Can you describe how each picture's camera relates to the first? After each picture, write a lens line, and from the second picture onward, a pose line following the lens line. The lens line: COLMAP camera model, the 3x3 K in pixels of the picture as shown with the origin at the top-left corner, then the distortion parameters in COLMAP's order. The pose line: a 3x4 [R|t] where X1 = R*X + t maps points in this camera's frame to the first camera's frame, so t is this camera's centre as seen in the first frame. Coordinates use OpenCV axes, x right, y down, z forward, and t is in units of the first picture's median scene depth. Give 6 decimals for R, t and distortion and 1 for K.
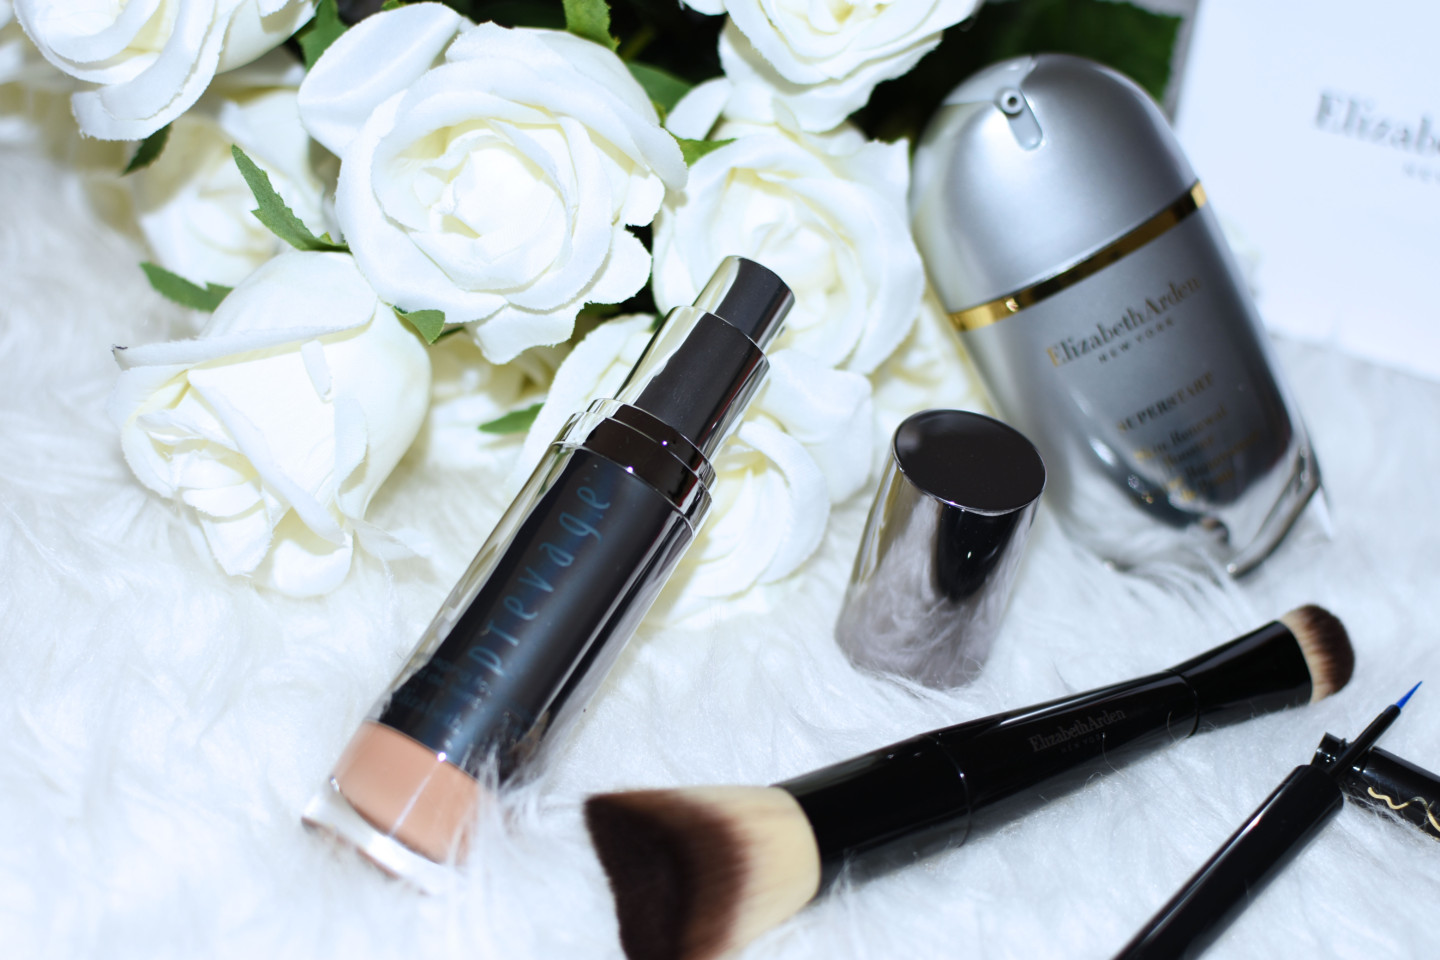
lens RADIAL K [[2232.5, 0, 720.0], [0, 2232.5, 480.0], [0, 0, 1]] dist [-0.205540, 0.139900]
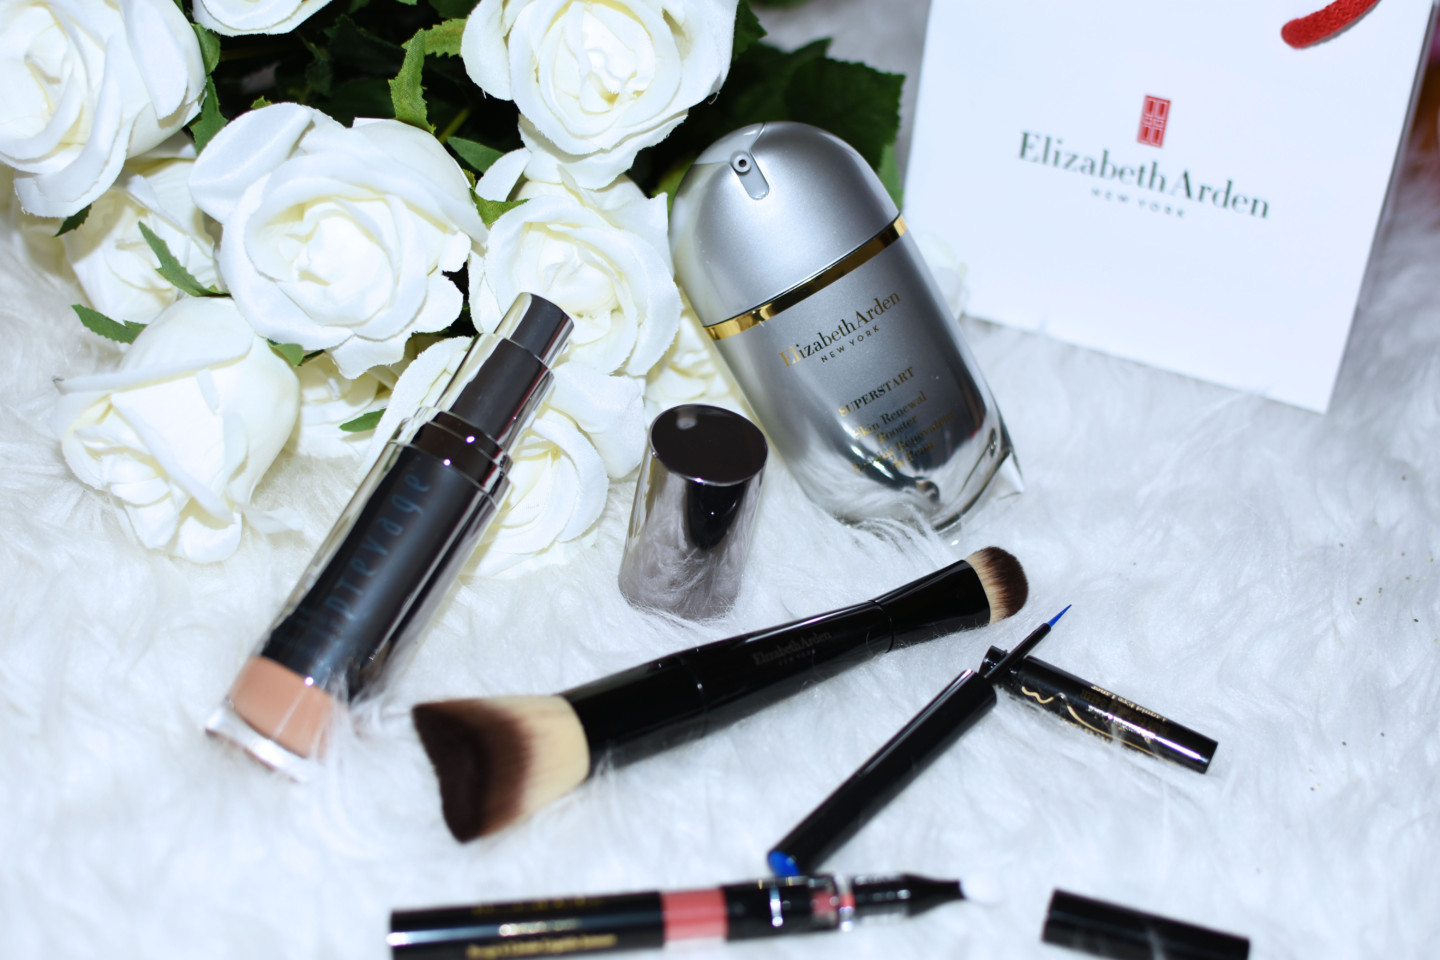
lens RADIAL K [[2232.5, 0, 720.0], [0, 2232.5, 480.0], [0, 0, 1]] dist [-0.205540, 0.139900]
pose [[0.999430, -0.028858, 0.017517, 0.094064], [0.028422, 0.999292, 0.024651, -0.019731], [-0.018216, -0.024139, 0.999543, -0.306710]]
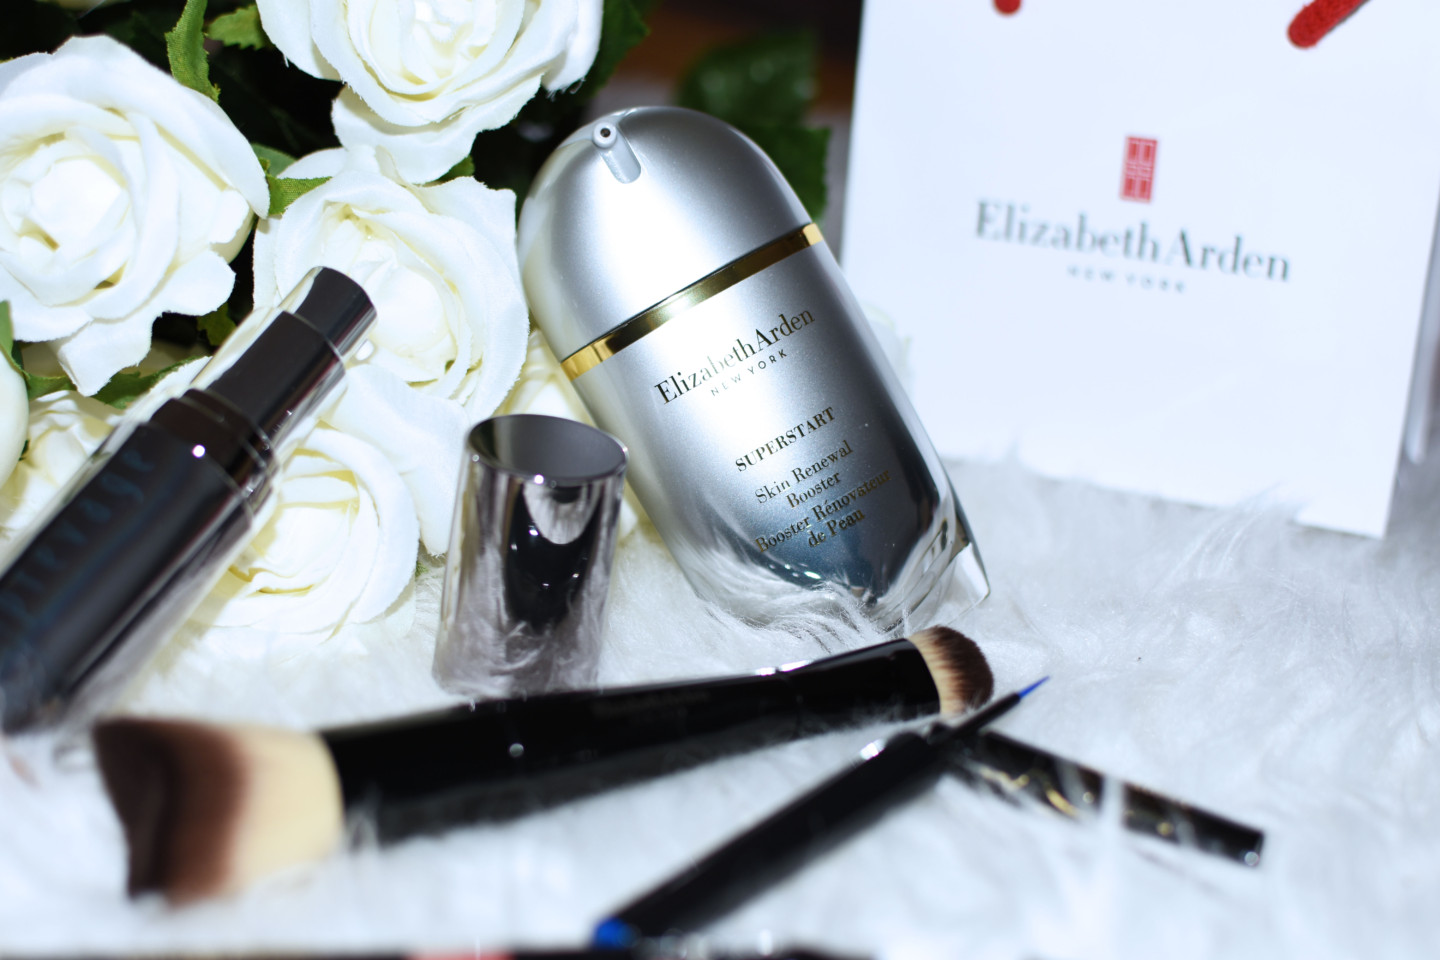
lens RADIAL K [[2232.5, 0, 720.0], [0, 2232.5, 480.0], [0, 0, 1]] dist [-0.205540, 0.139900]
pose [[0.999599, -0.026554, 0.009806, 0.175741], [0.028219, 0.962008, -0.271560, 0.265944], [-0.002222, 0.271728, 0.962372, 0.071875]]
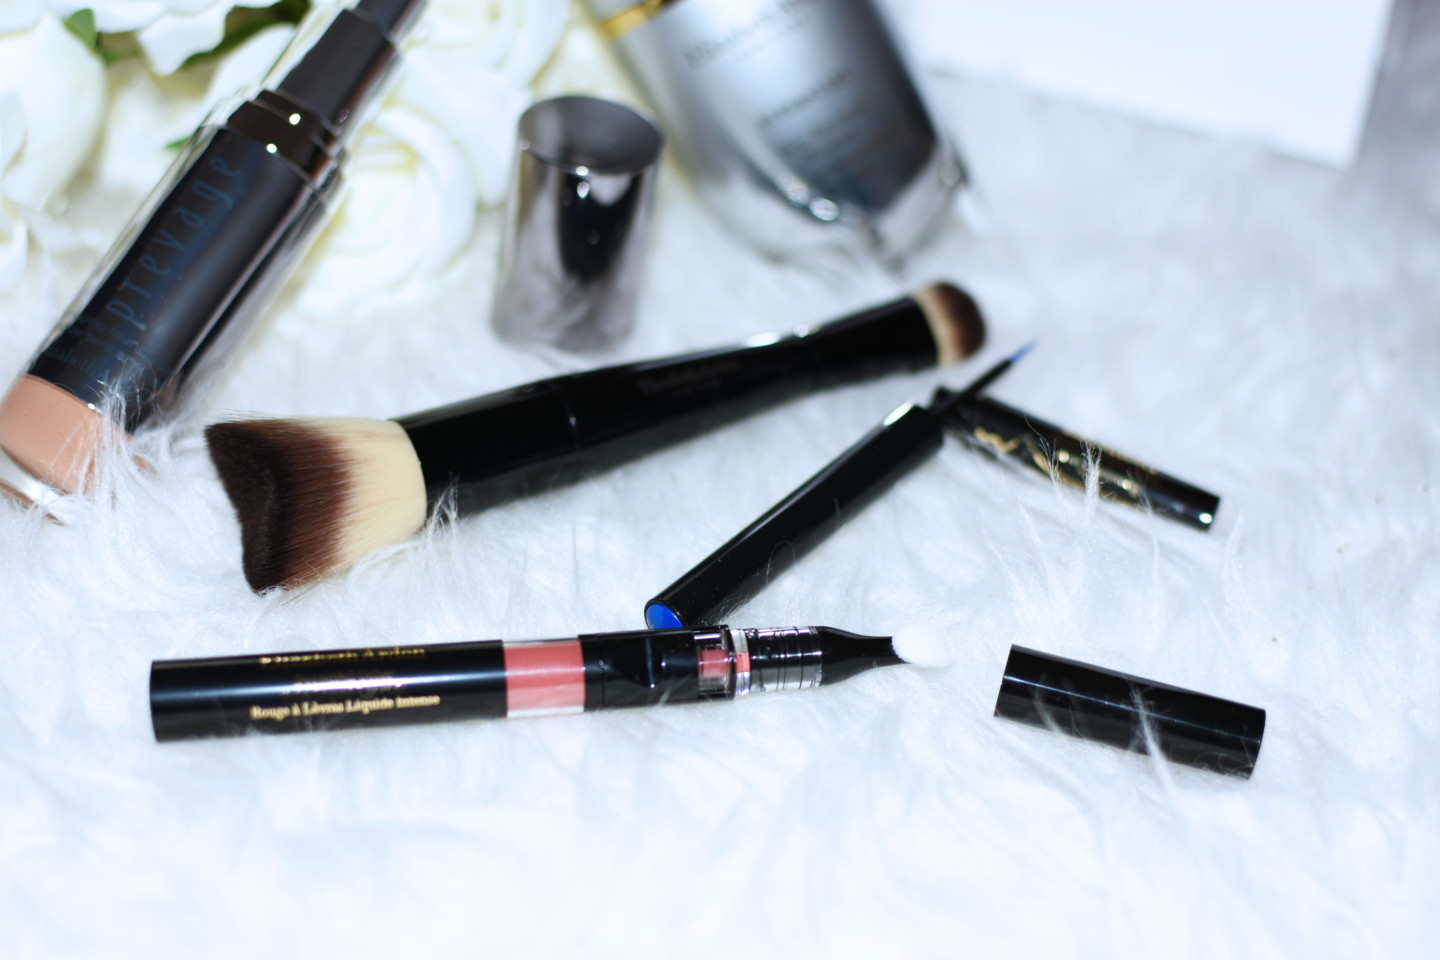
lens RADIAL K [[2232.5, 0, 720.0], [0, 2232.5, 480.0], [0, 0, 1]] dist [-0.205540, 0.139900]
pose [[0.999531, -0.027981, 0.012442, 0.154569], [0.027866, 0.999568, 0.009314, 0.146300], [-0.012697, -0.008963, 0.999879, -0.065225]]
